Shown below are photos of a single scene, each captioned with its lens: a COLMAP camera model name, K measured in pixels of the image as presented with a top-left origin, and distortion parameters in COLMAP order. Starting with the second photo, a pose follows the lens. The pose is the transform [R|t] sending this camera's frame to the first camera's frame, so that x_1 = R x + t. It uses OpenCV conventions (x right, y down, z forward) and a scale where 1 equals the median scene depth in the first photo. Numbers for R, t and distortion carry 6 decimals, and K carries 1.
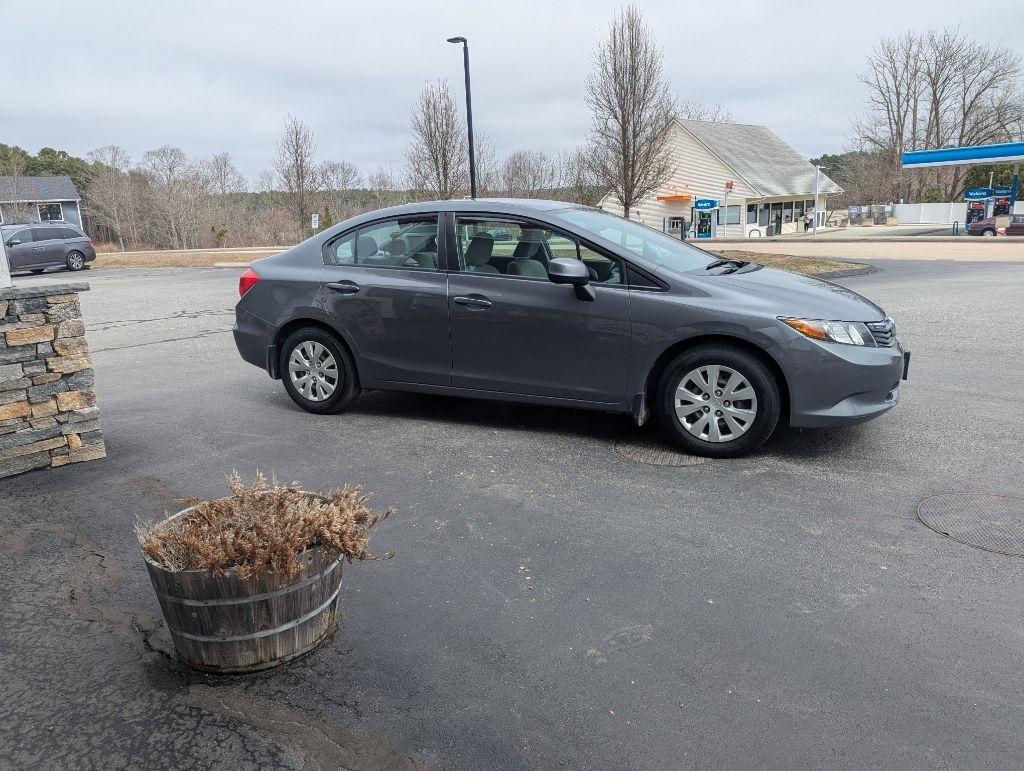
lens RADIAL K [[716.6, 0, 504.3], [0, 716.6, 380.2], [0, 0, 1]] dist [0.058329, -0.049861]
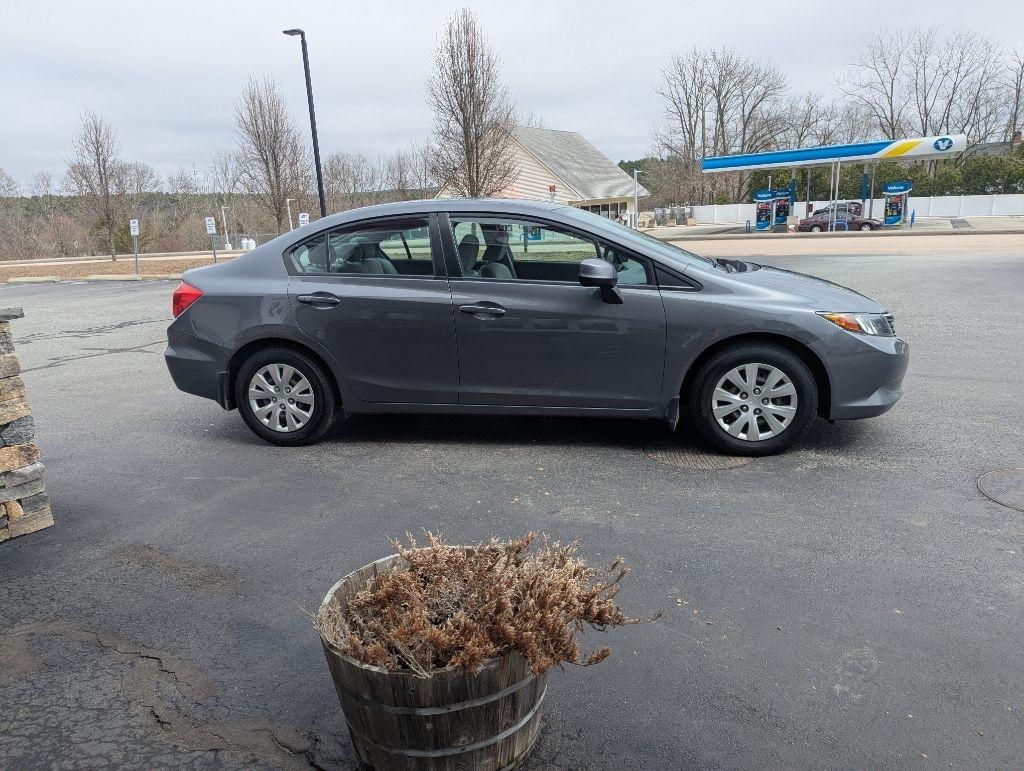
lens RADIAL K [[716.6, 0, 505.3], [0, 716.6, 387.6], [0, 0, 1]] dist [0.058329, -0.049861]
pose [[0.969602, -0.068877, 0.234794, -0.208604], [0.067697, 0.997620, 0.013092, -0.018180], [-0.235137, 0.003201, 0.971957, 0.091984]]
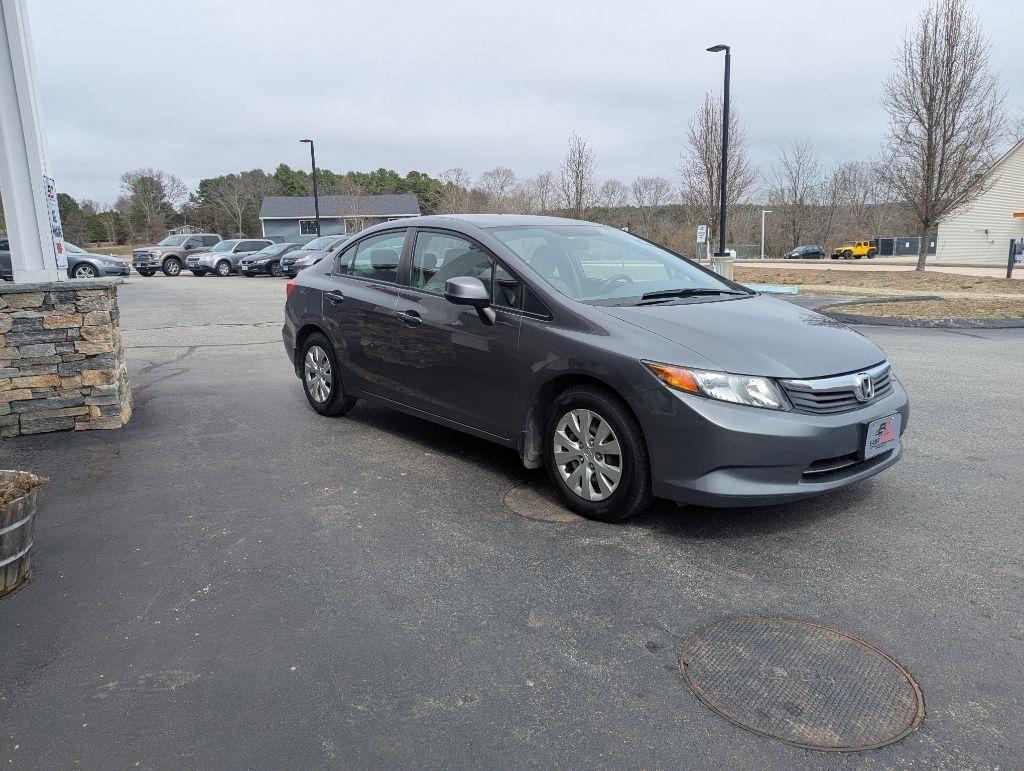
lens RADIAL K [[716.6, 0, 505.4], [0, 716.6, 377.4], [0, 0, 1]] dist [0.058329, -0.049861]
pose [[0.911105, 0.098418, -0.400251, 0.415963], [-0.107818, 0.994170, -0.000974, -0.036720], [0.397822, 0.044042, 0.916405, 0.136034]]
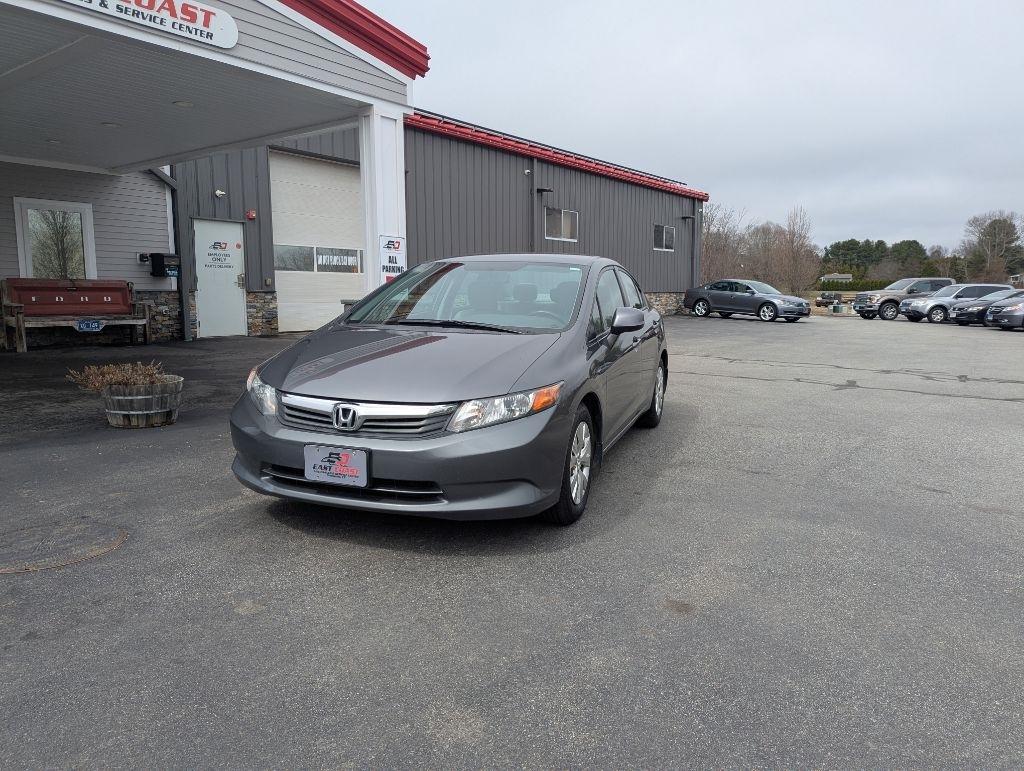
lens RADIAL K [[716.6, 0, 516.3], [0, 716.6, 390.4], [0, 0, 1]] dist [0.058329, -0.049861]
pose [[0.107207, 0.177952, -0.978182, 1.079845], [-0.234559, 0.960608, 0.149047, -0.214120], [0.966172, 0.213462, 0.144724, 0.887009]]
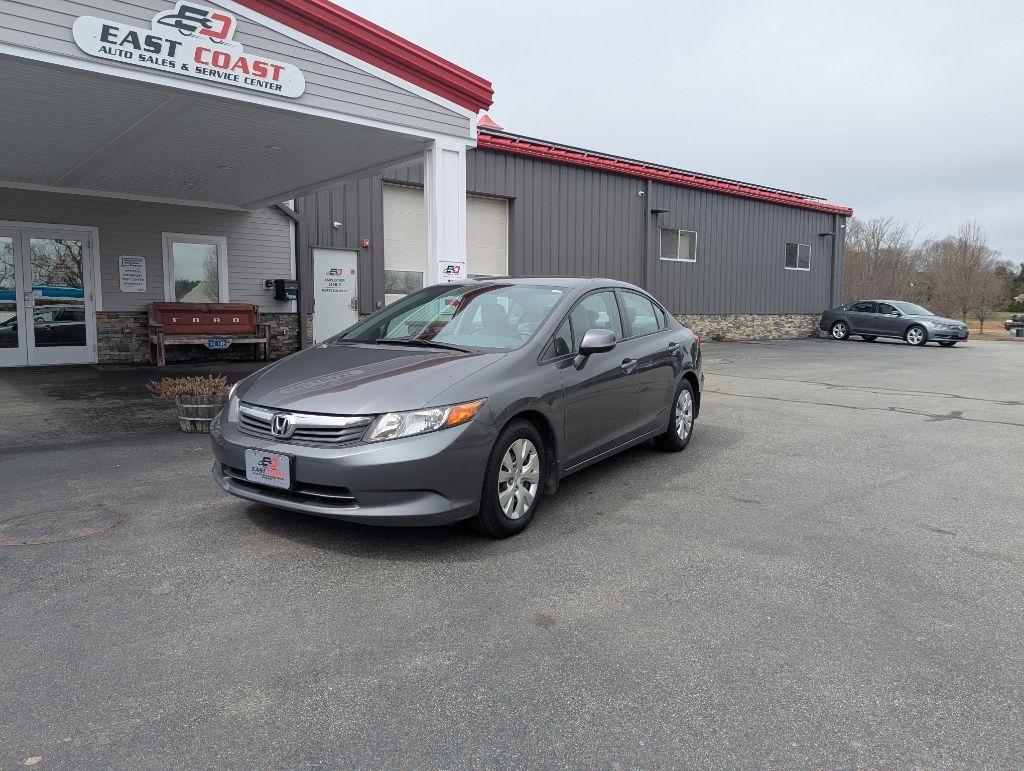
lens RADIAL K [[716.6, 0, 509.2], [0, 716.6, 387.9], [0, 0, 1]] dist [0.058329, -0.049861]
pose [[-0.105330, 0.145336, -0.983760, 1.111777], [-0.226067, 0.959861, 0.166011, -0.264118], [0.968400, 0.239882, -0.068247, 1.092826]]
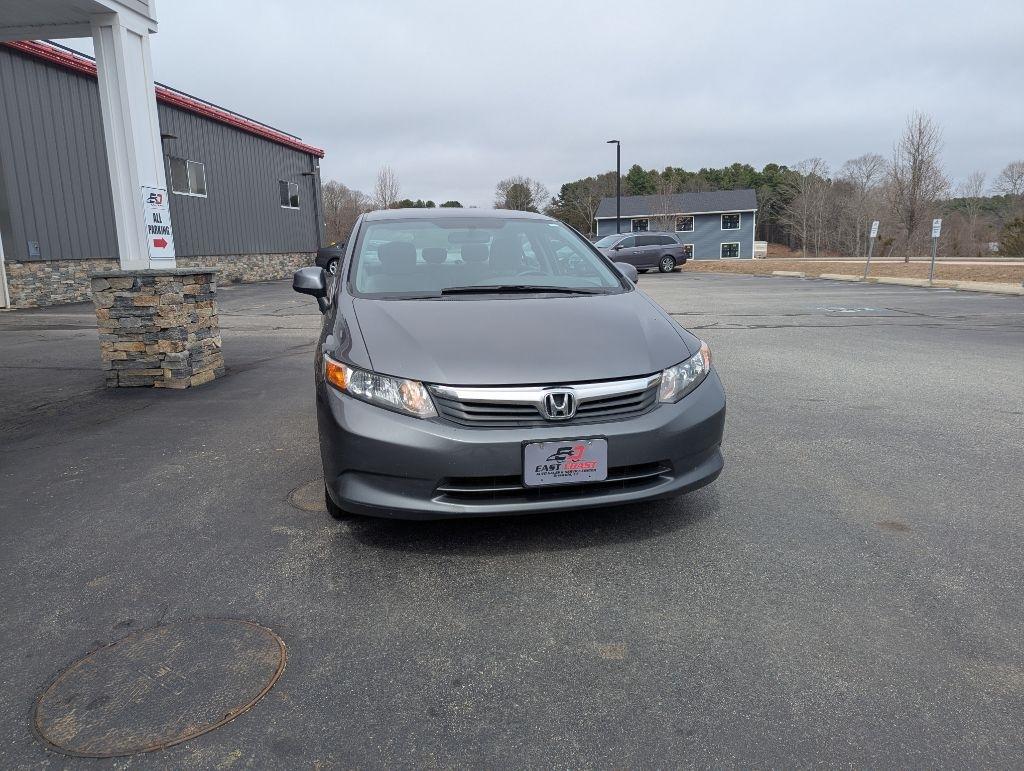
lens RADIAL K [[716.6, 0, 510.1], [0, 716.6, 375.3], [0, 0, 1]] dist [0.058329, -0.049861]
pose [[0.628059, 0.162050, -0.761106, 0.825849], [-0.174889, 0.982450, 0.064861, -0.111054], [0.758259, 0.092372, 0.645377, 0.468838]]
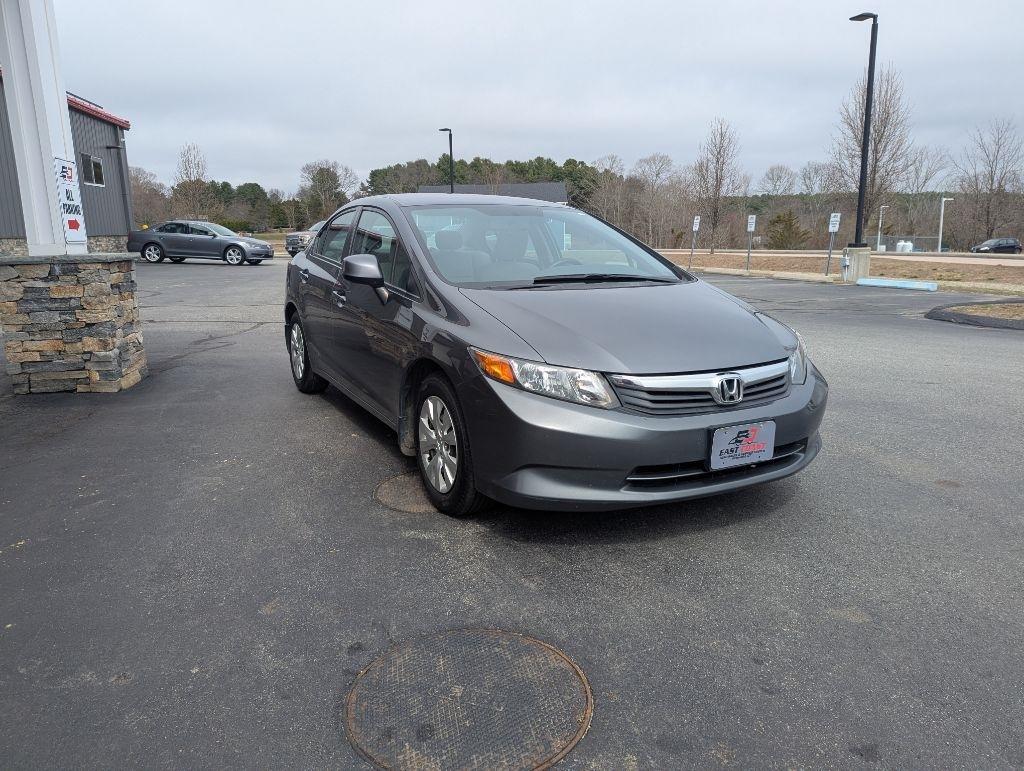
lens RADIAL K [[716.6, 0, 508.5], [0, 716.6, 380.9], [0, 0, 1]] dist [0.058329, -0.049861]
pose [[0.805459, 0.152575, -0.572674, 0.628000], [-0.154761, 0.986914, 0.045270, -0.067268], [0.572087, 0.052165, 0.818532, 0.292822]]
